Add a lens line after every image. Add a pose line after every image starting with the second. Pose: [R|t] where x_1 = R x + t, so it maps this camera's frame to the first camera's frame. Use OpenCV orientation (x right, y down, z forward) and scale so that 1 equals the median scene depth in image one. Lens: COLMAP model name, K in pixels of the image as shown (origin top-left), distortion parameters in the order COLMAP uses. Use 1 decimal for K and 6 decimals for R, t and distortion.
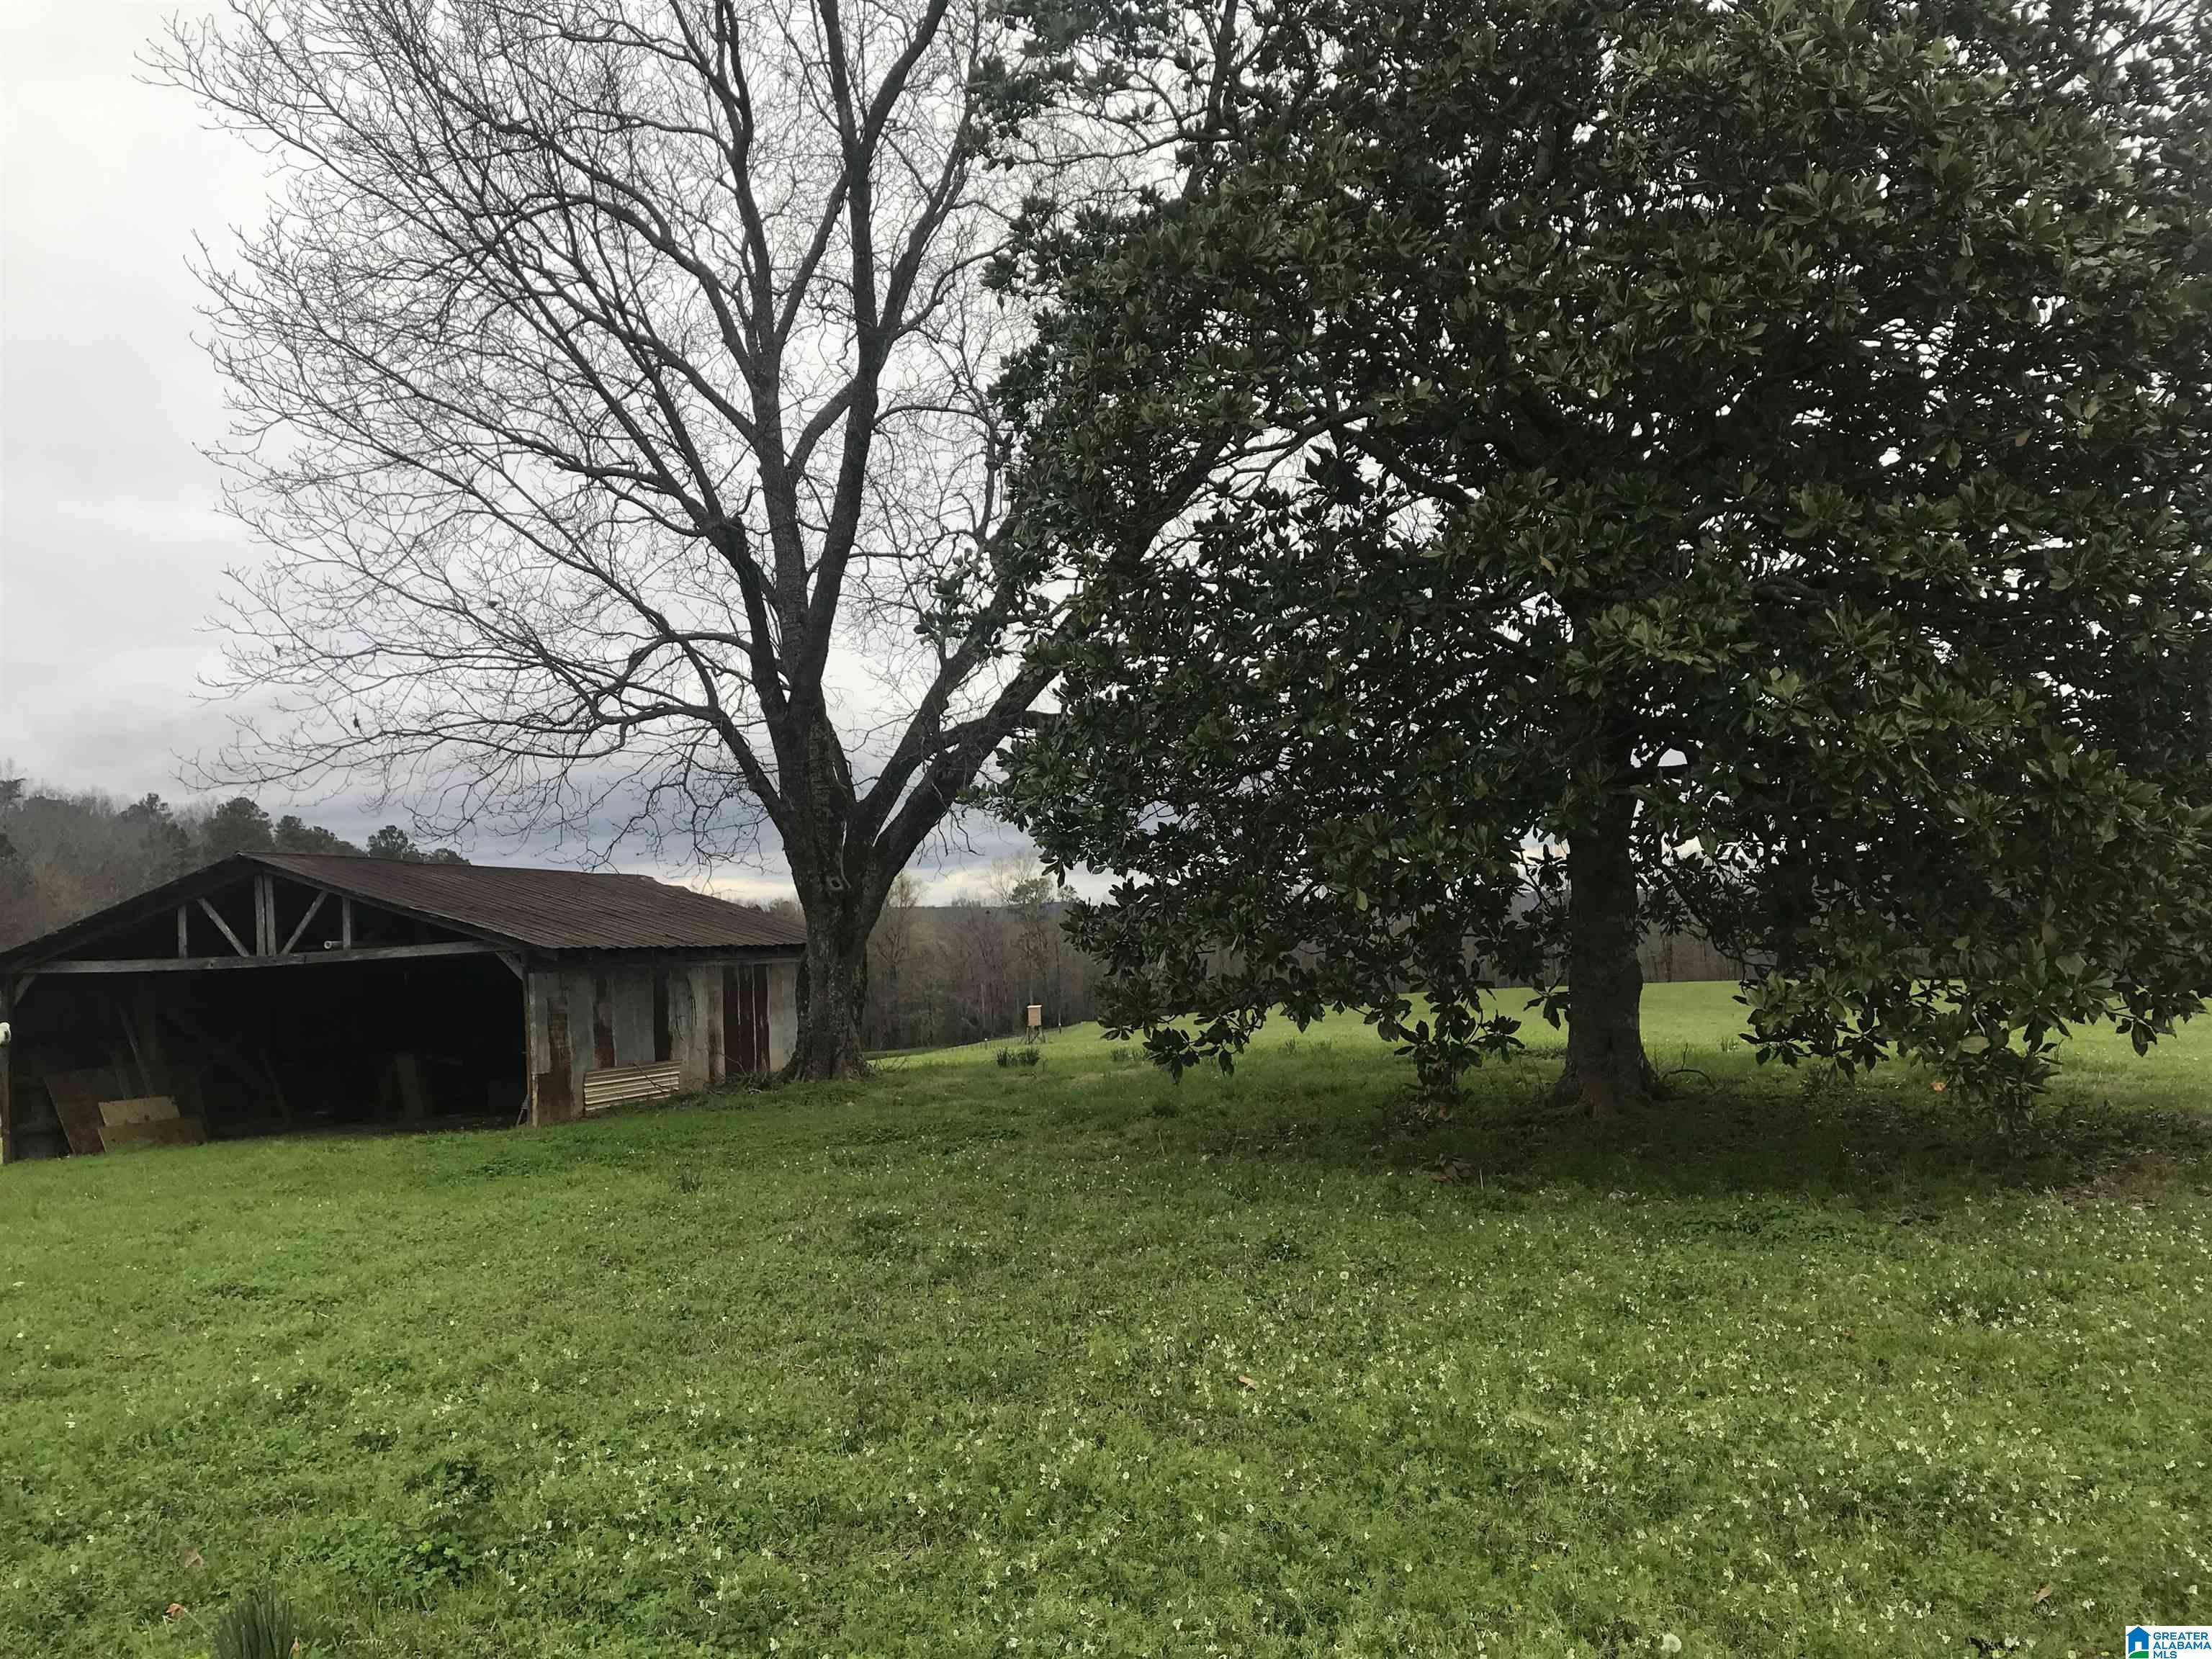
lens RADIAL K [[1815.7, 0, 1088.9], [0, 1815.7, 811.1], [0, 0, 1]] dist [0.052018, -0.082054]
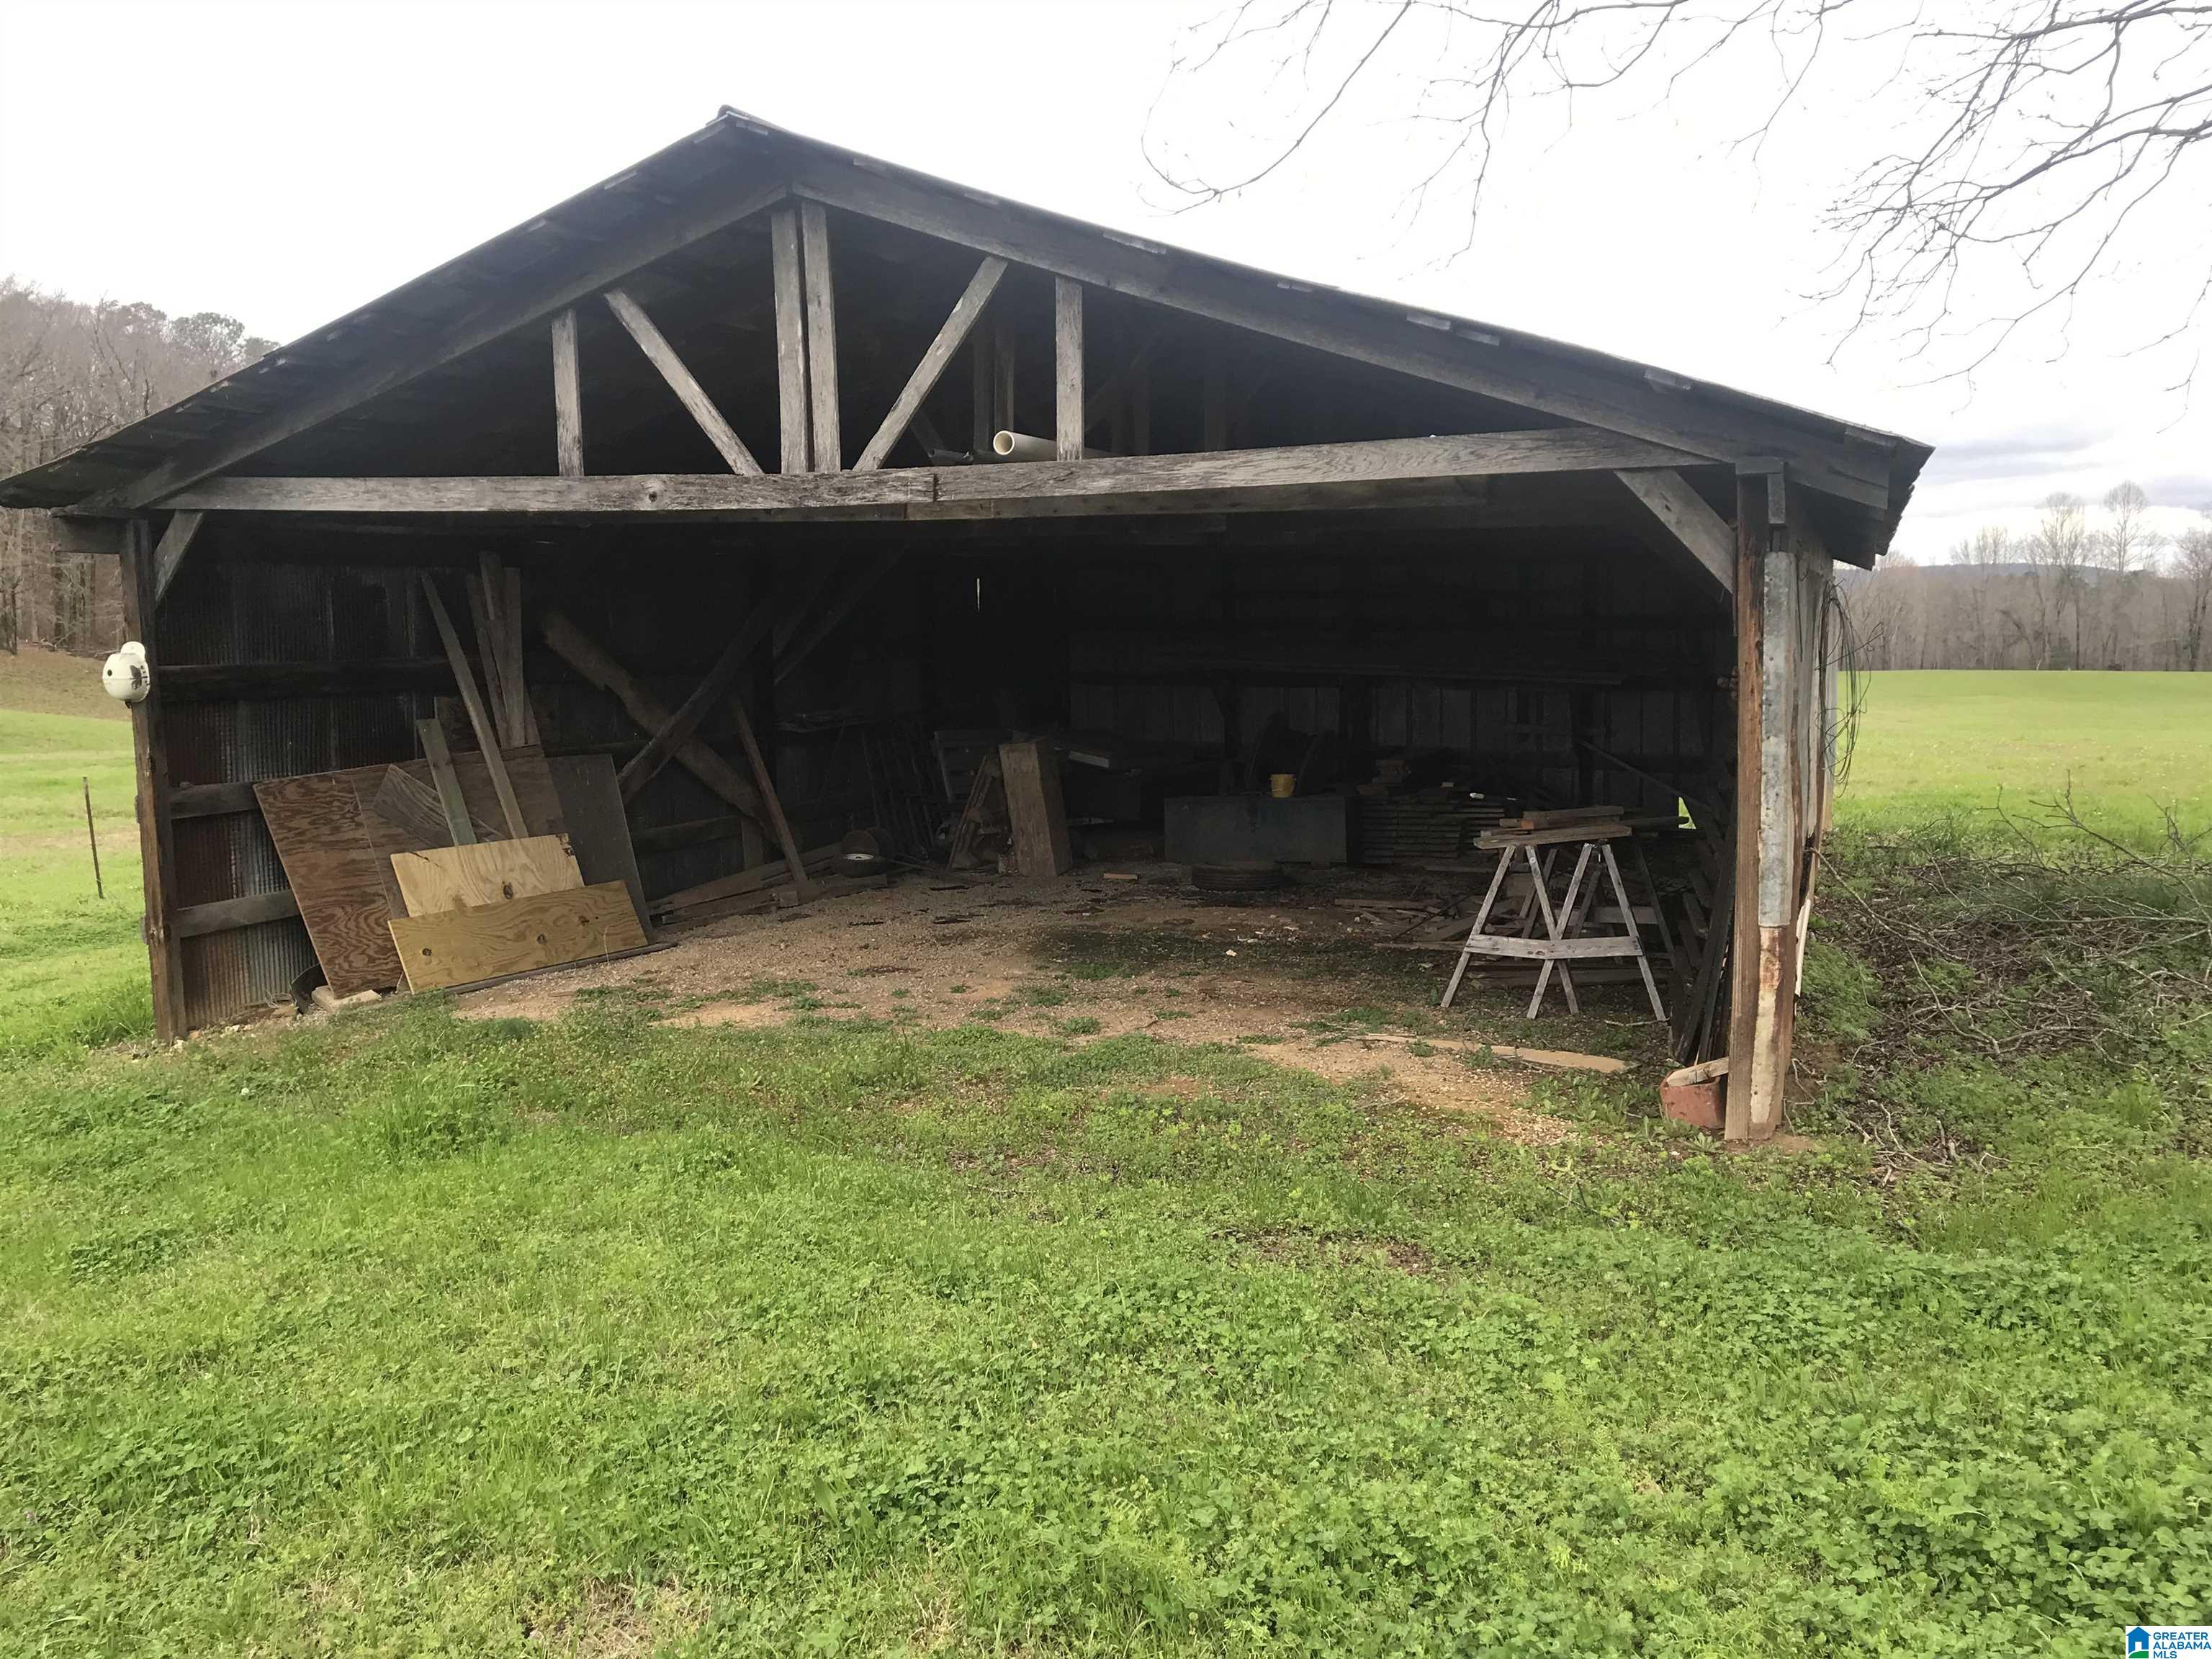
lens RADIAL K [[1815.7, 0, 1104.3], [0, 1815.7, 825.9], [0, 0, 1]] dist [0.052018, -0.082054]
pose [[0.981380, 0.065273, -0.180644, -0.334835], [-0.028161, 0.979220, 0.200837, 0.073248], [0.189999, -0.192010, 0.962825, 0.684690]]
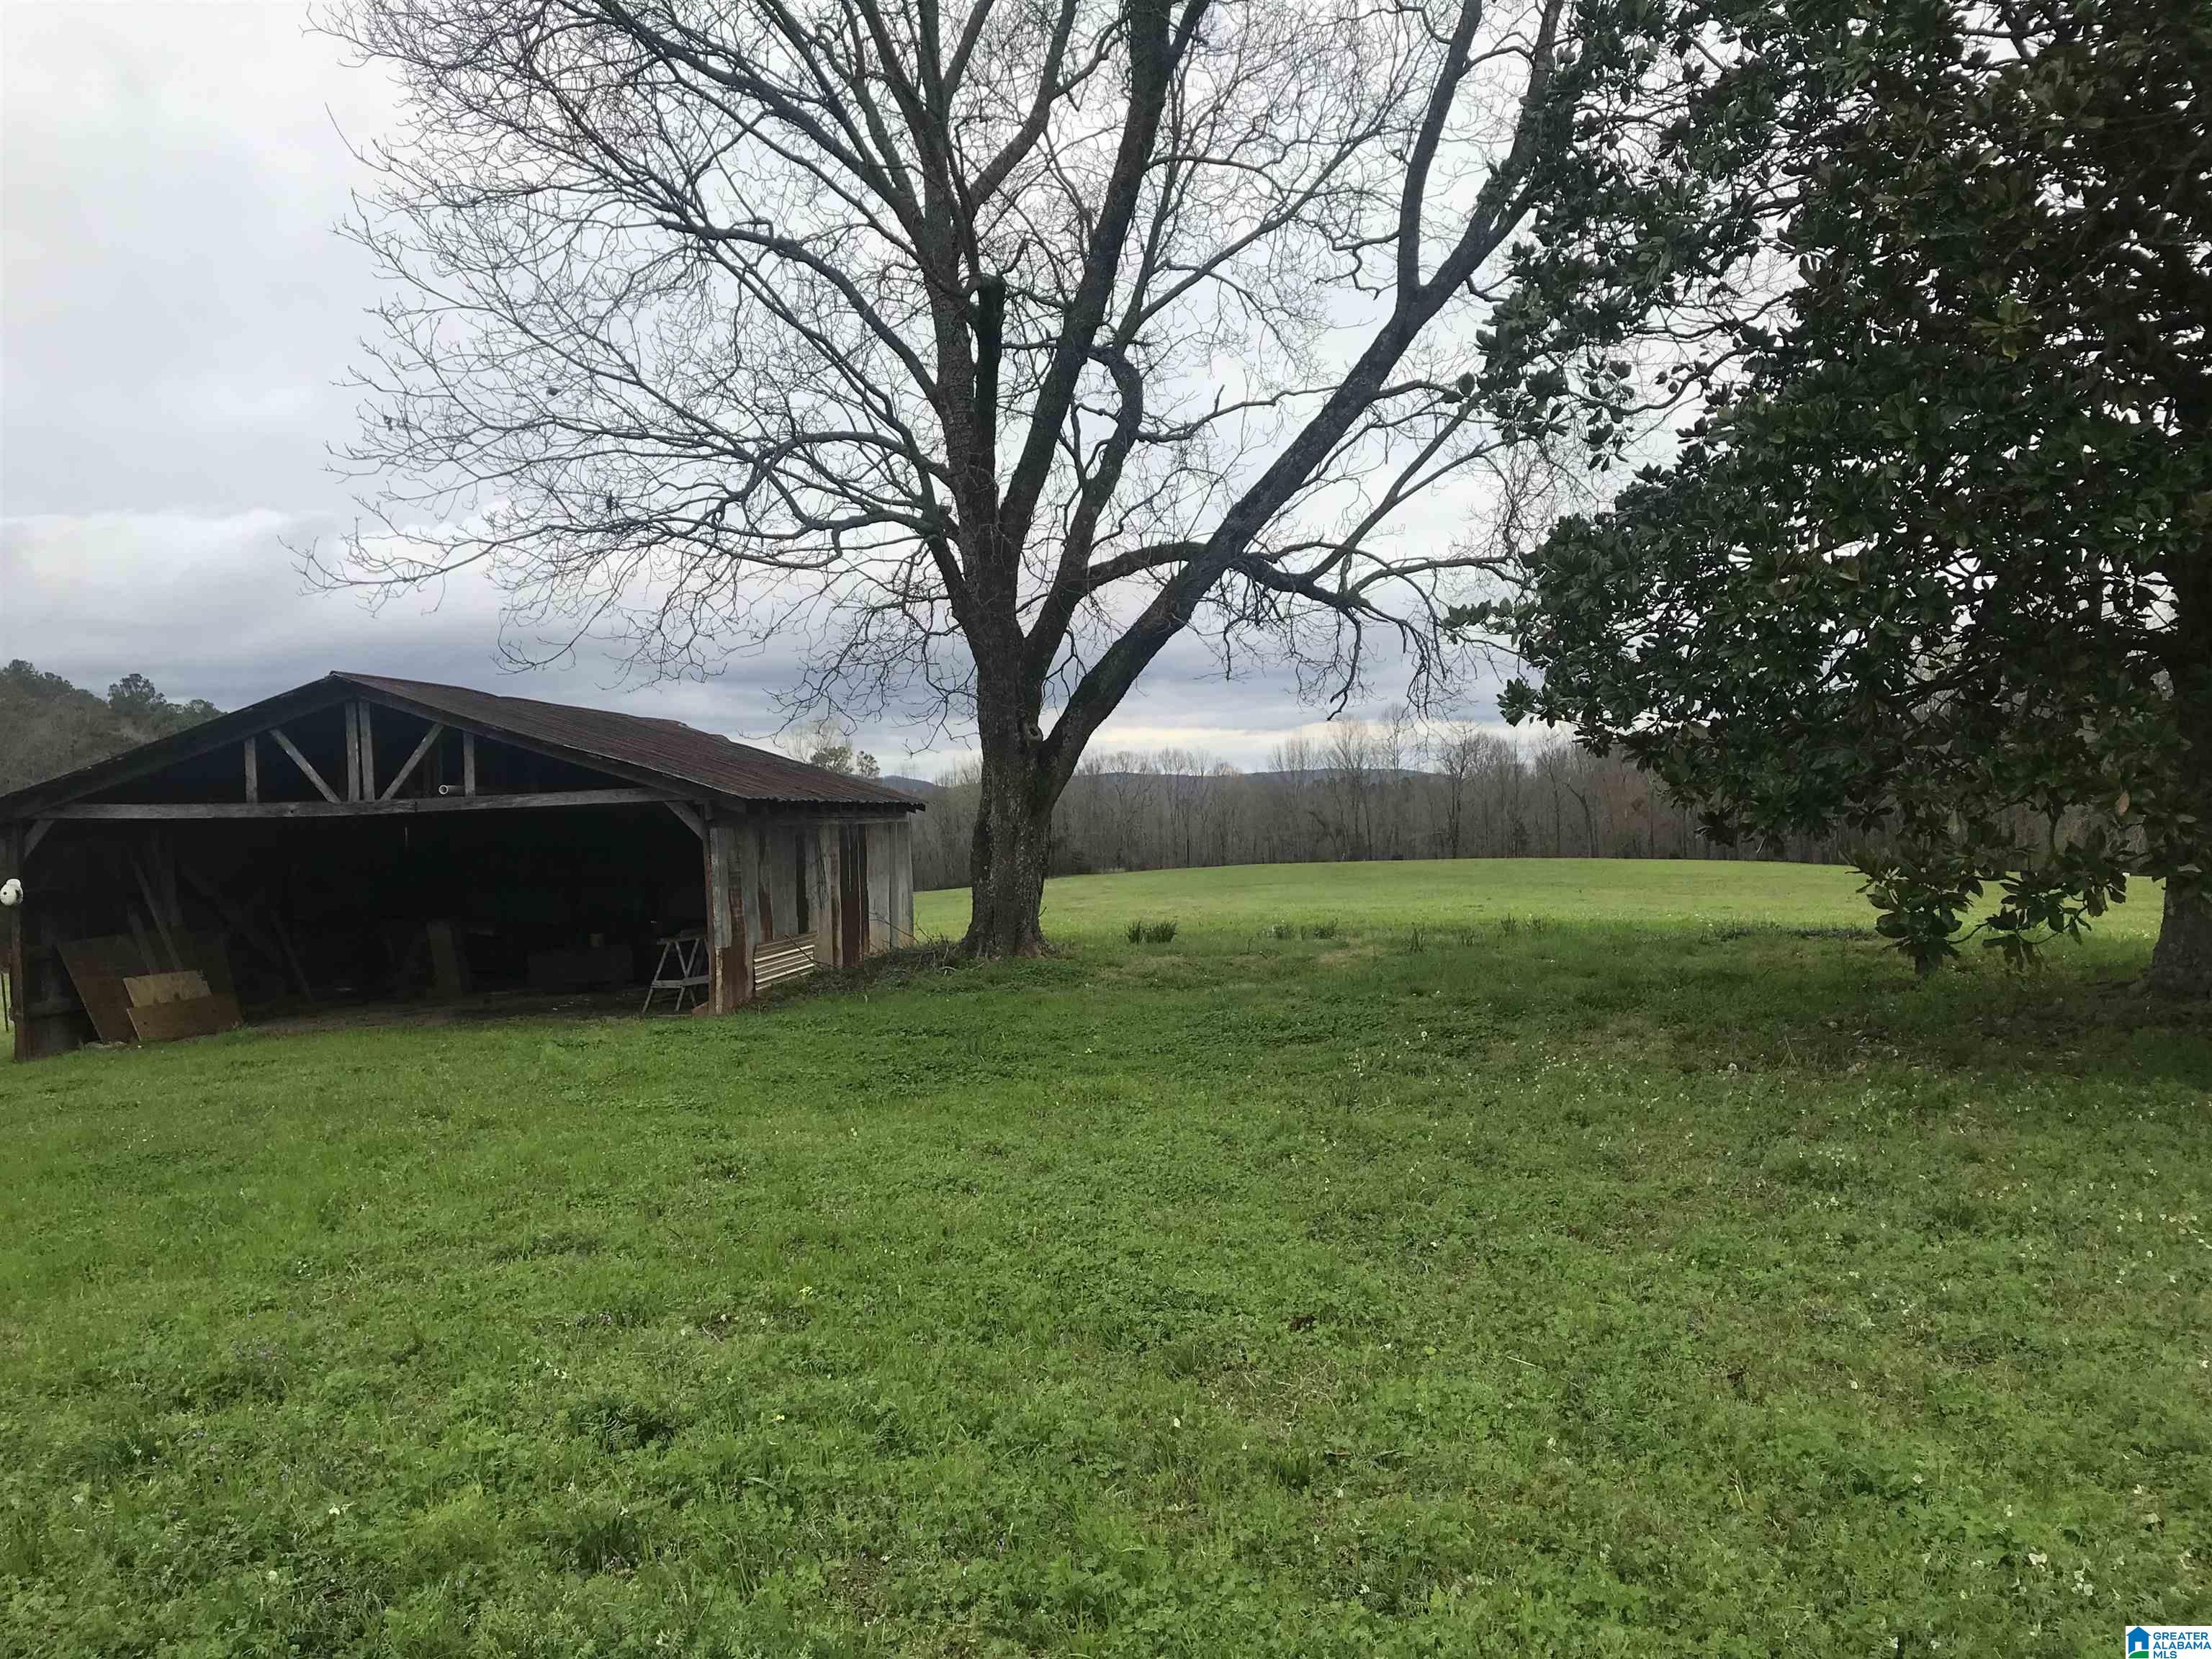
lens RADIAL K [[1815.7, 0, 1087.3], [0, 1815.7, 809.3], [0, 0, 1]] dist [0.052018, -0.082054]
pose [[0.991865, 0.016411, 0.126234, -0.229379], [-0.025116, 0.997391, 0.067679, 0.018967], [-0.124794, -0.070299, 0.989689, 0.148742]]
